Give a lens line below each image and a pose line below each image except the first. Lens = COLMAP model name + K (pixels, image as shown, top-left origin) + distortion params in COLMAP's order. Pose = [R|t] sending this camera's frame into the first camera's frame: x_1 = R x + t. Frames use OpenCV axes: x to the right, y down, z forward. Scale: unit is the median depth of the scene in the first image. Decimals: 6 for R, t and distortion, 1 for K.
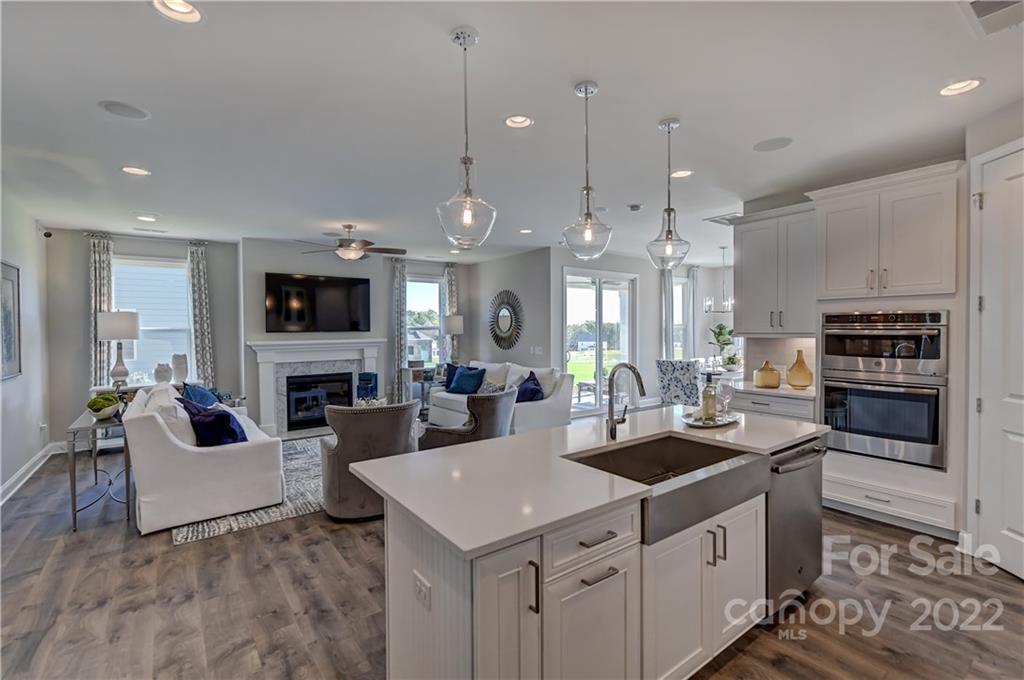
lens RADIAL K [[470.7, 0, 514.6], [0, 470.7, 337.5], [0, 0, 1]] dist [0.001641, 0.000032]
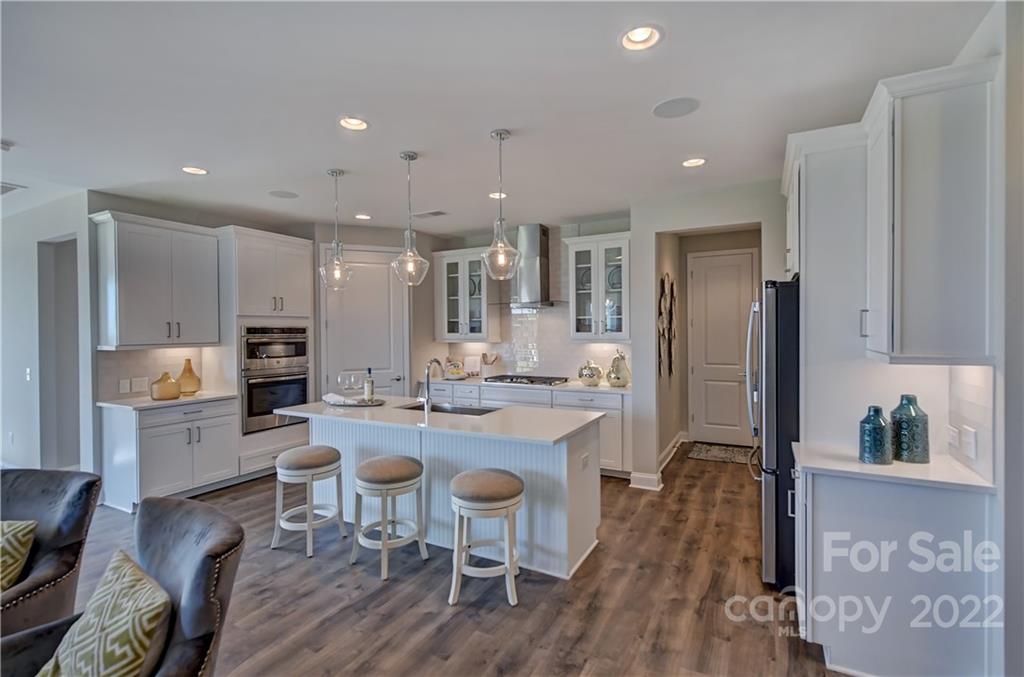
lens RADIAL K [[470.7, 0, 514.6], [0, 470.7, 336.0], [0, 0, 1]] dist [0.001641, 0.000032]
pose [[-0.412709, 0.001474, 0.910862, -0.818489], [0.026918, 0.999582, 0.010578, -0.019512], [-0.910465, 0.028884, -0.412576, 0.898060]]
